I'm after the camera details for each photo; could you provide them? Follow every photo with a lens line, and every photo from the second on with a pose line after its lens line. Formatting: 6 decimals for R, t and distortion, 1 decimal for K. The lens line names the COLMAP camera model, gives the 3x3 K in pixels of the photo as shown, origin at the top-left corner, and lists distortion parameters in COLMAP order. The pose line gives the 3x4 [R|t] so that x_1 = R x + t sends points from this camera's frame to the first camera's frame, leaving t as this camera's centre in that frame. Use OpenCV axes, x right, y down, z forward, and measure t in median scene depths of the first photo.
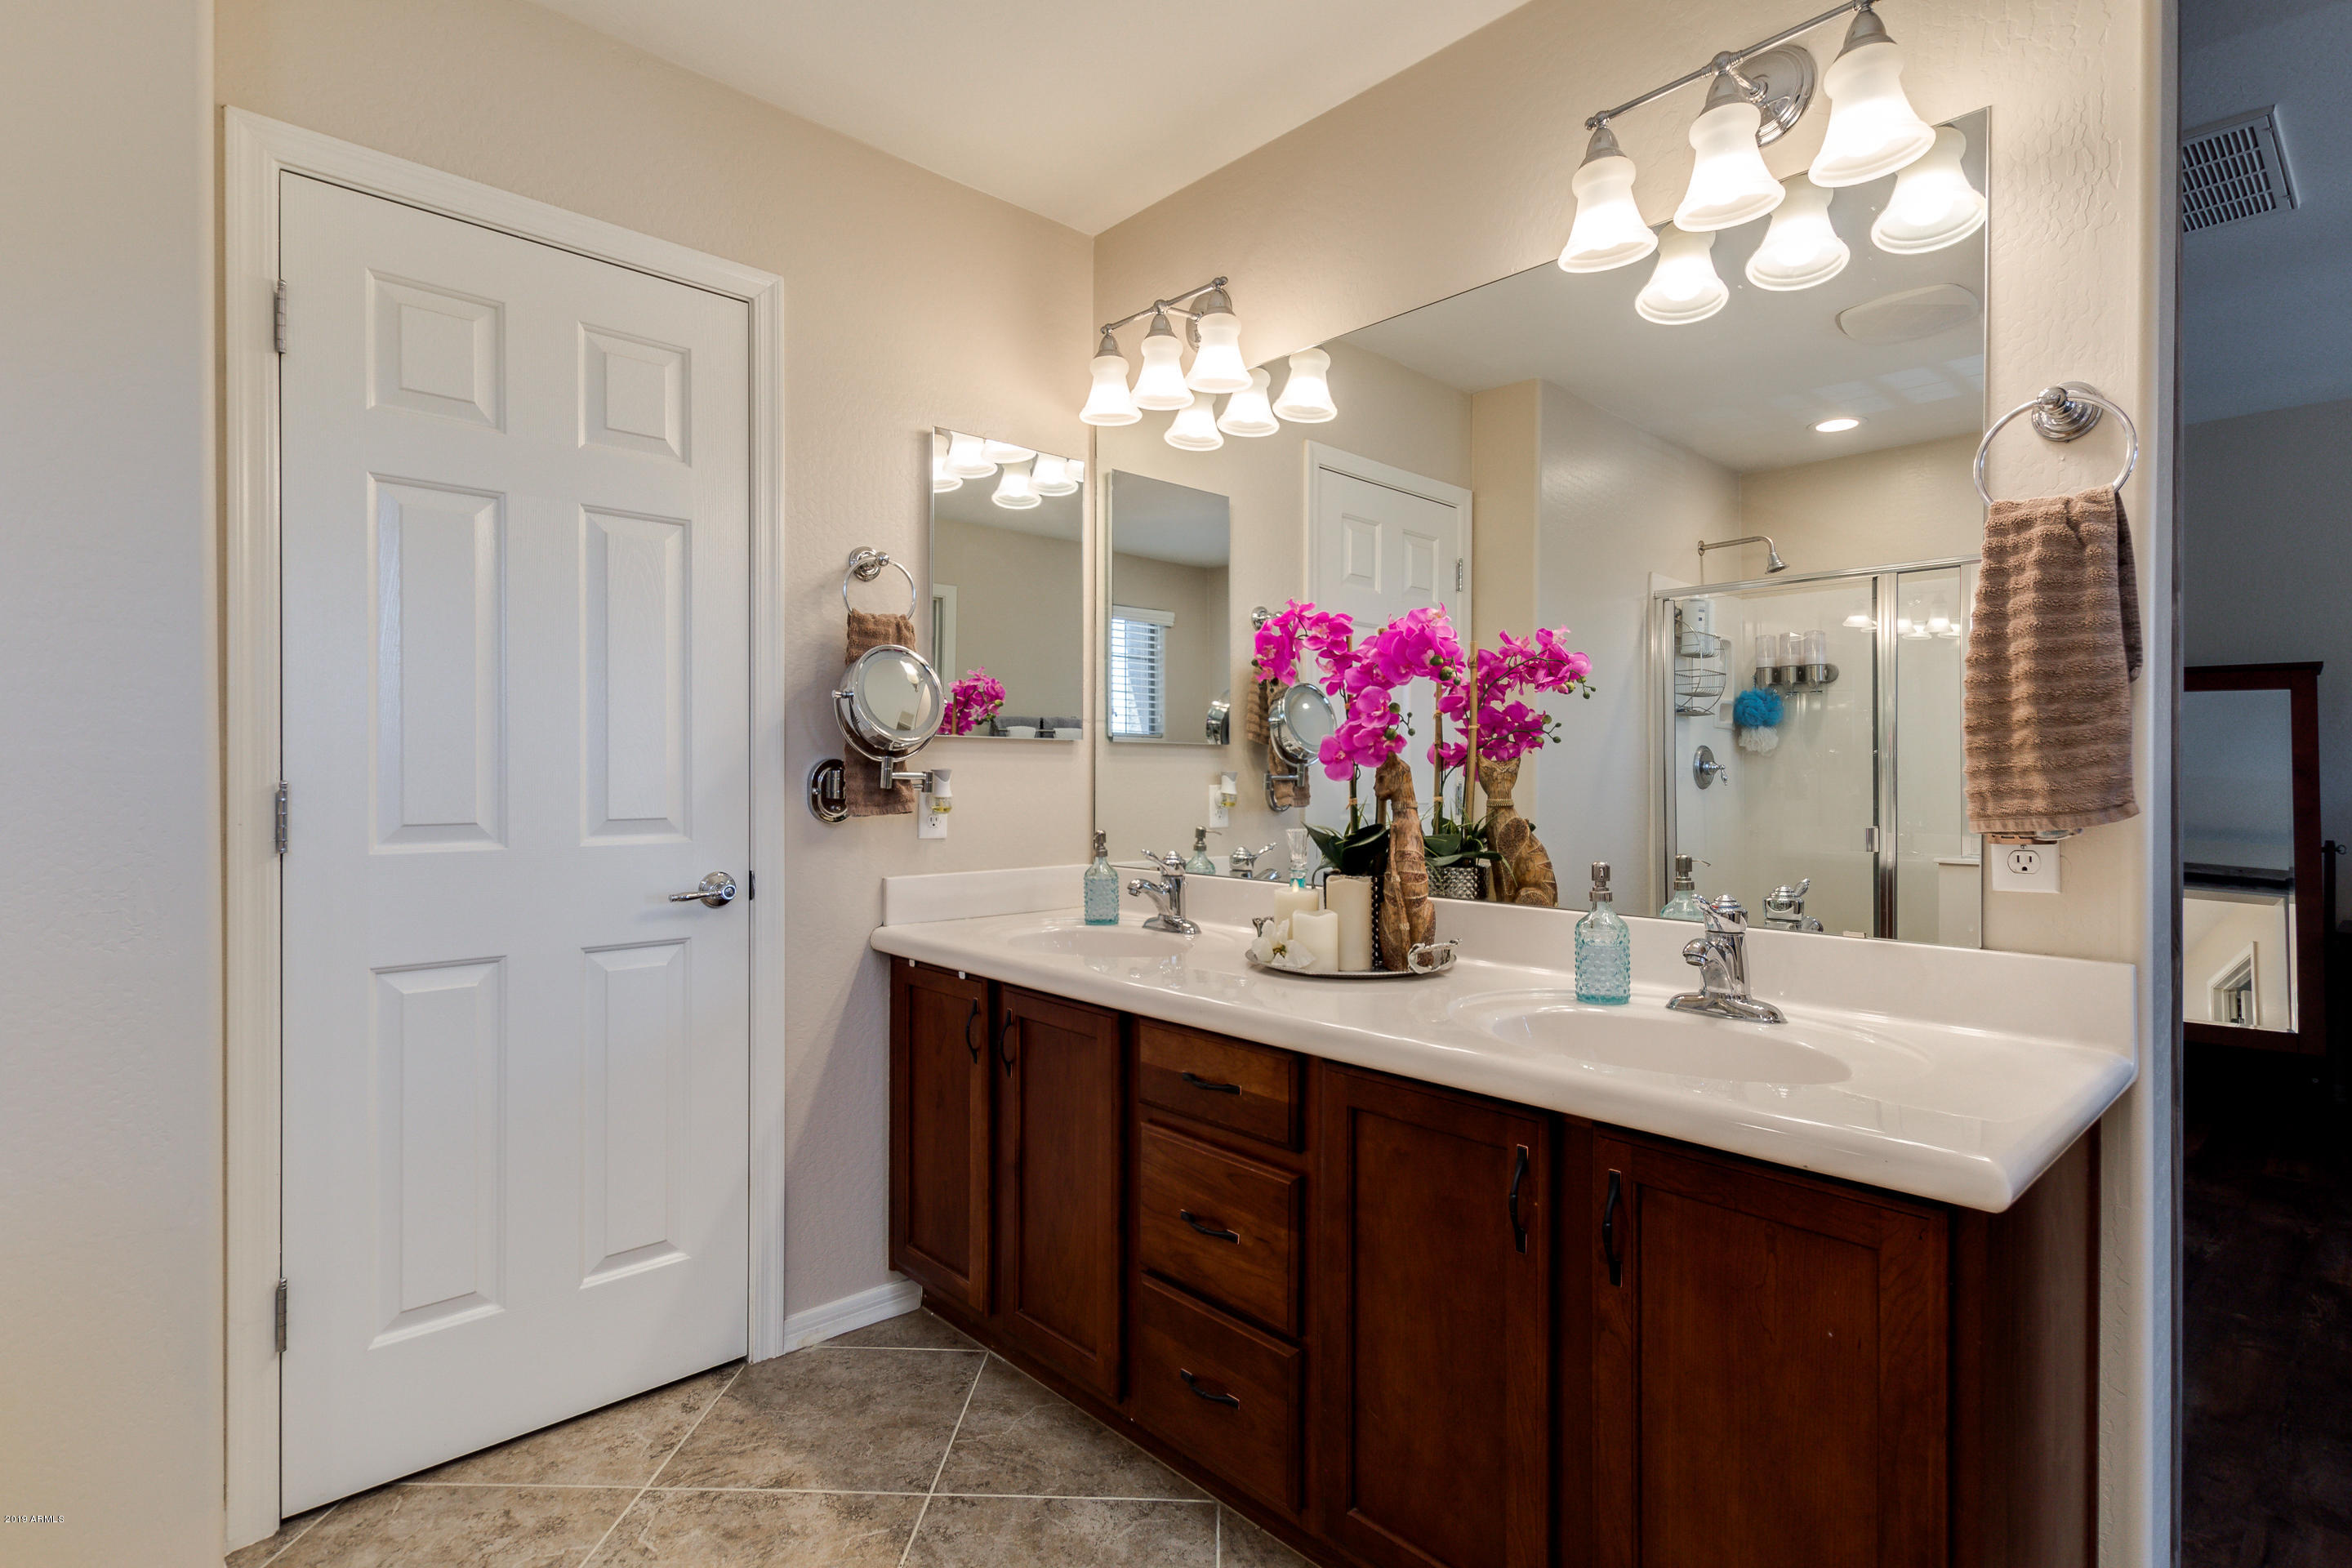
lens RADIAL K [[1147.6, 0, 1182.3], [0, 1147.6, 784.4], [0, 0, 1]] dist [0.003231, -0.000402]
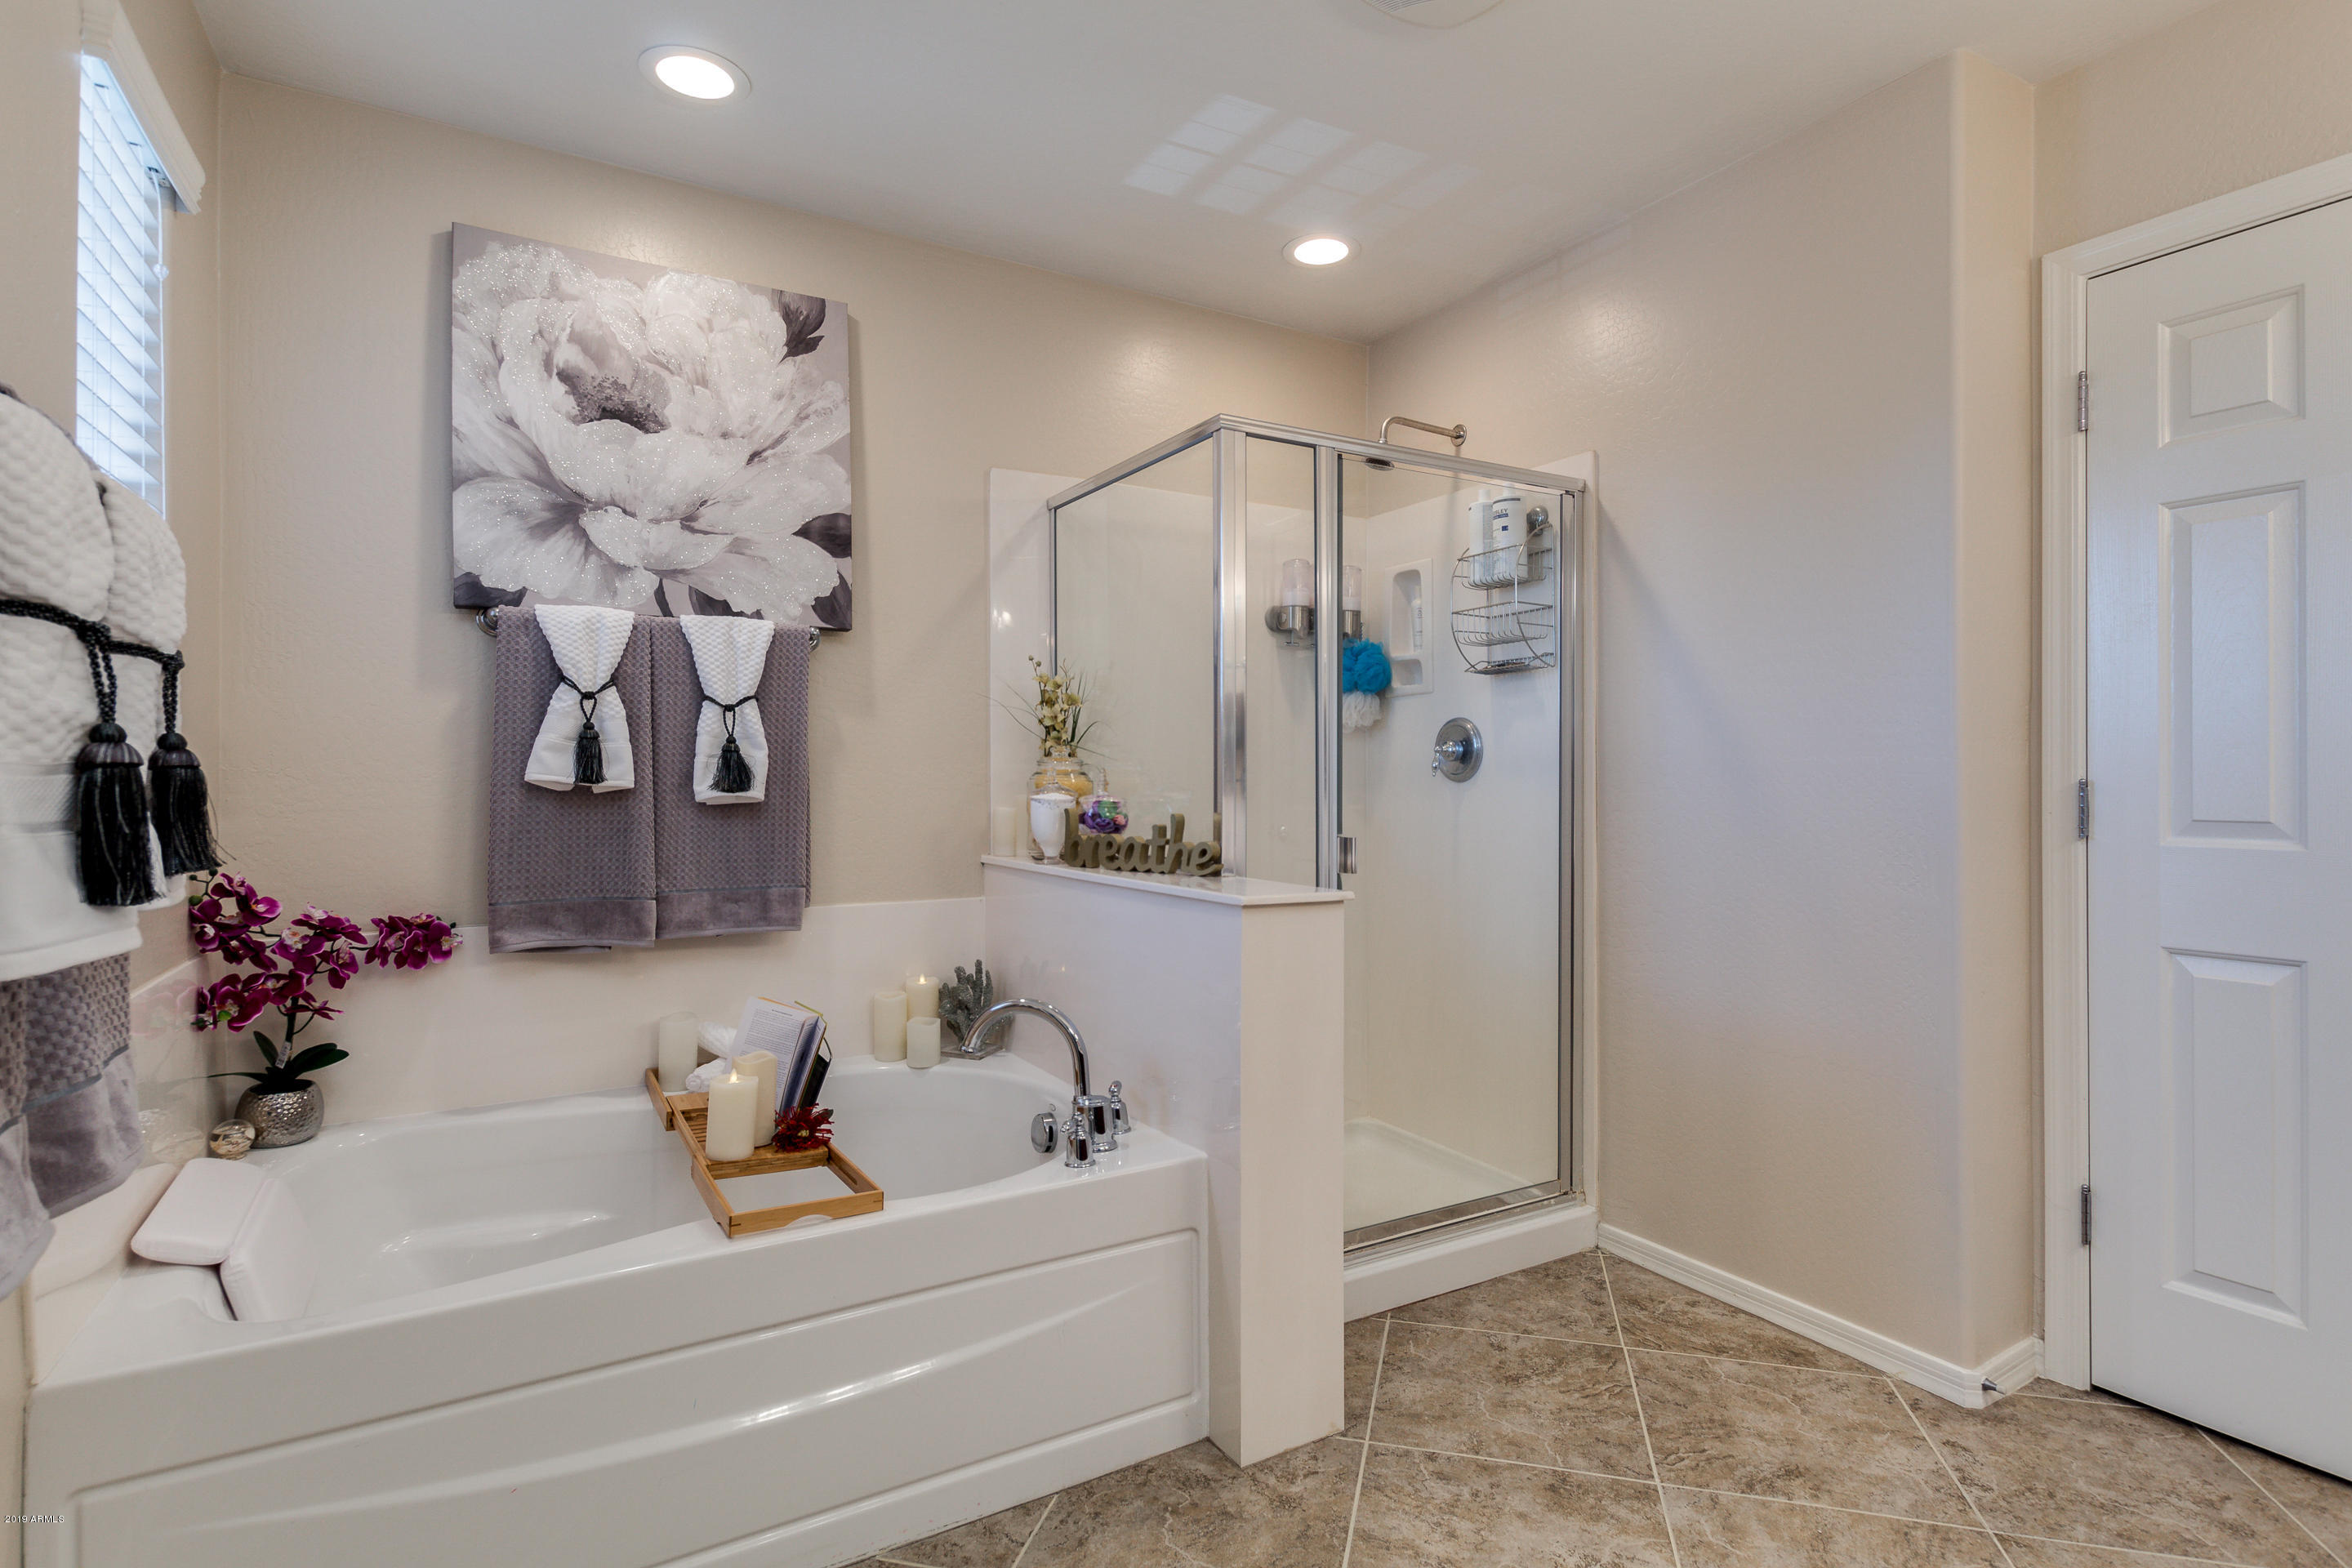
lens RADIAL K [[1147.6, 0, 1178.0], [0, 1147.6, 779.0], [0, 0, 1]] dist [0.003231, -0.000402]
pose [[-0.215096, 0.005205, -0.976579, 0.587186], [0.000048, 0.999986, 0.005319, -0.009235], [0.976593, 0.001098, -0.215093, 0.301794]]
